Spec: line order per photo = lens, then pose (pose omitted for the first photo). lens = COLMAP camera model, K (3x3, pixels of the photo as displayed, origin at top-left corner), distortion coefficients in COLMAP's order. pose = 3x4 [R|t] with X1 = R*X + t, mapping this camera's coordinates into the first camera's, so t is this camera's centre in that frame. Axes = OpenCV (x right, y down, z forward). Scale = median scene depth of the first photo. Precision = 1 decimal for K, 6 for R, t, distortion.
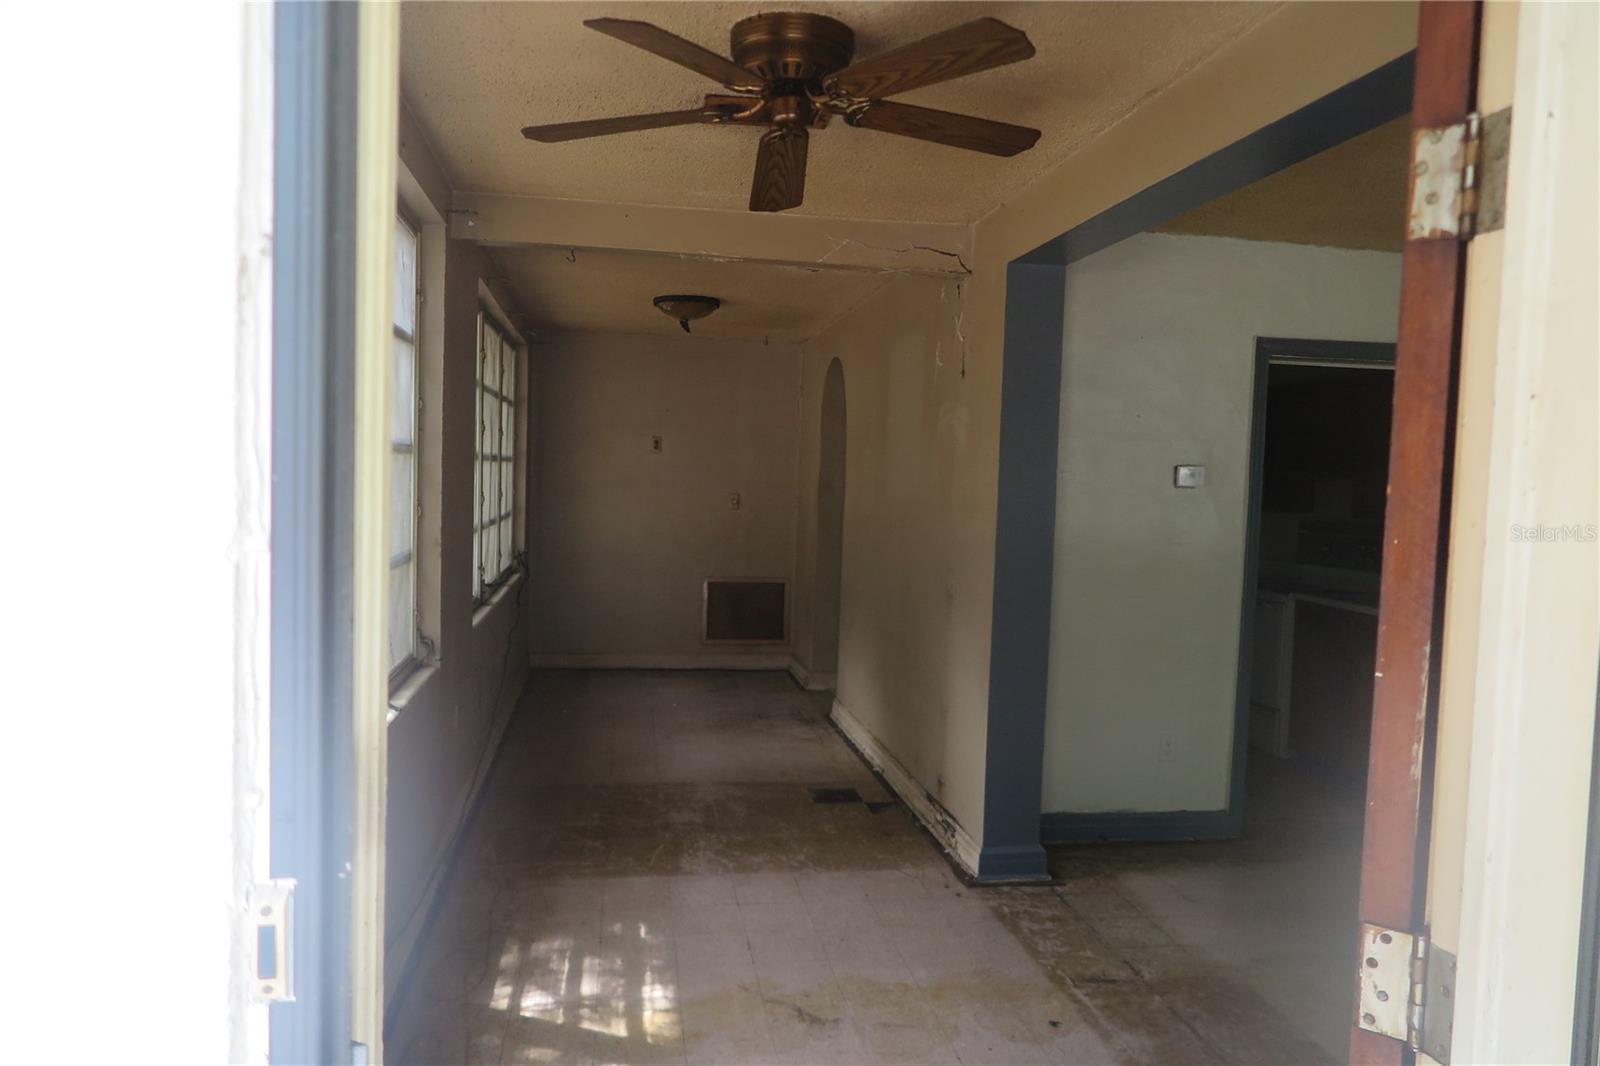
lens RADIAL K [[1110.3, 0, 795.7], [0, 1110.3, 526.8], [0, 0, 1]] dist [-0.008293, 0.001716]
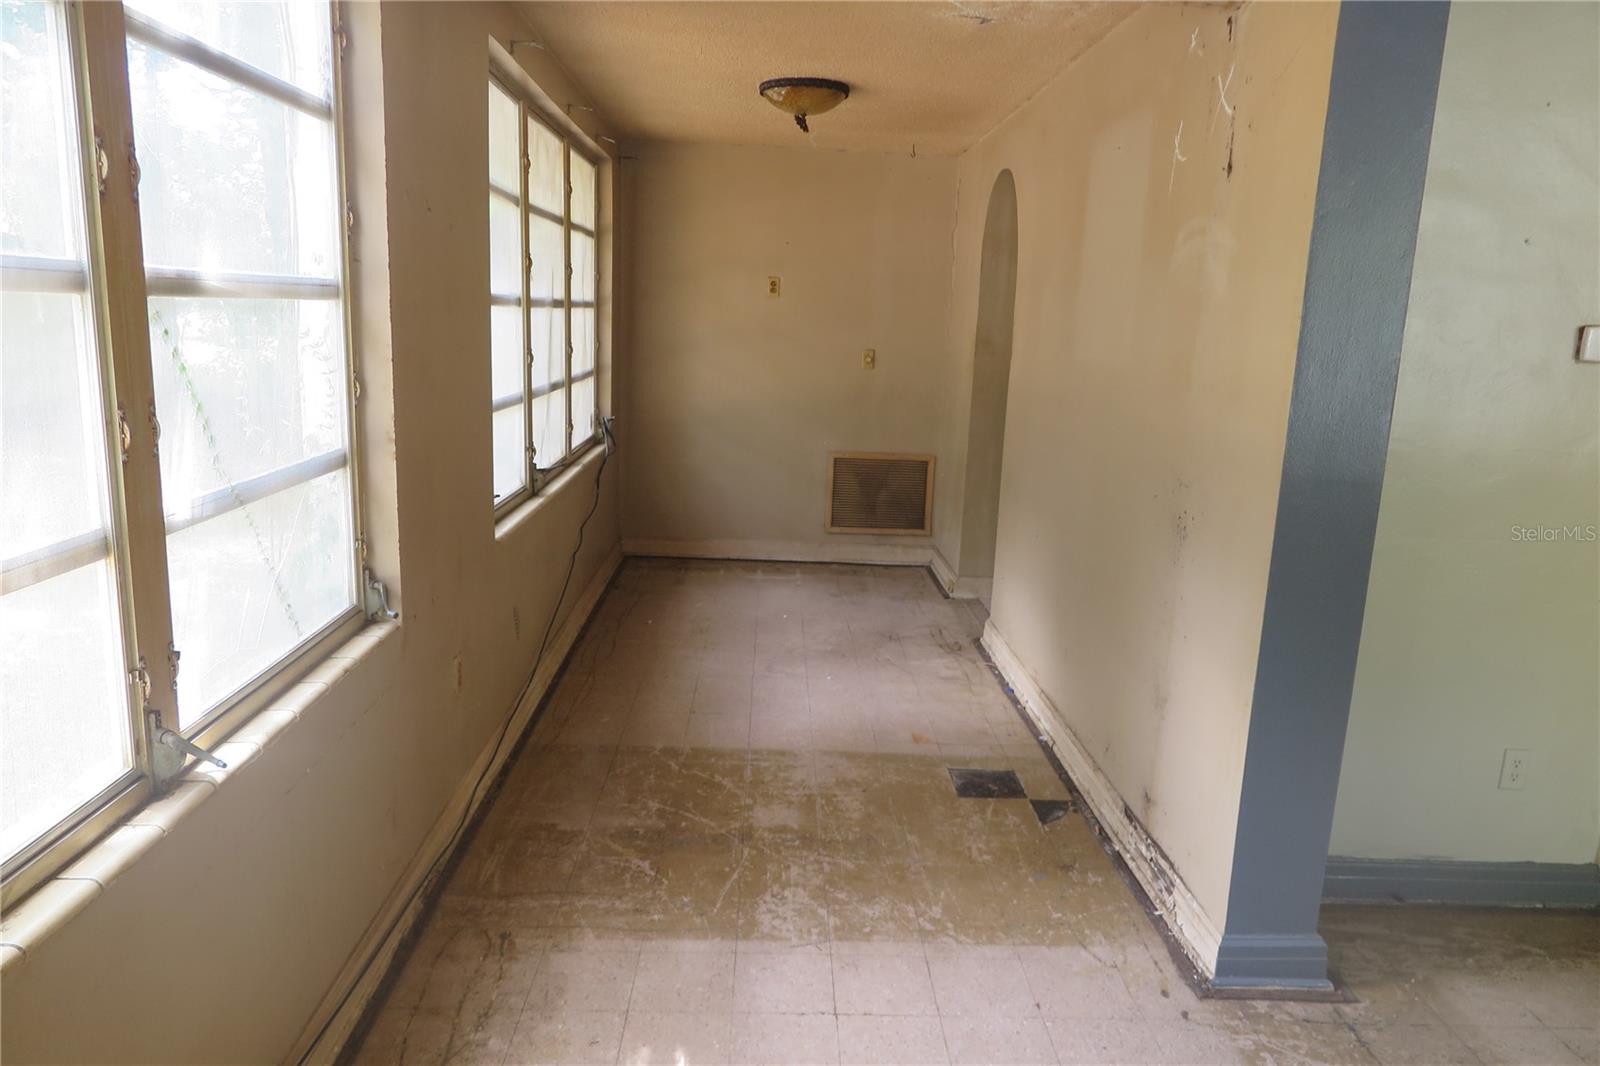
lens RADIAL K [[1110.3, 0, 795.7], [0, 1110.3, 526.8], [0, 0, 1]] dist [-0.008293, 0.001716]
pose [[0.991313, 0.031692, -0.127651, -0.001250], [-0.013854, 0.990297, 0.138273, -0.022691], [0.130795, -0.135303, 0.982133, 0.320269]]
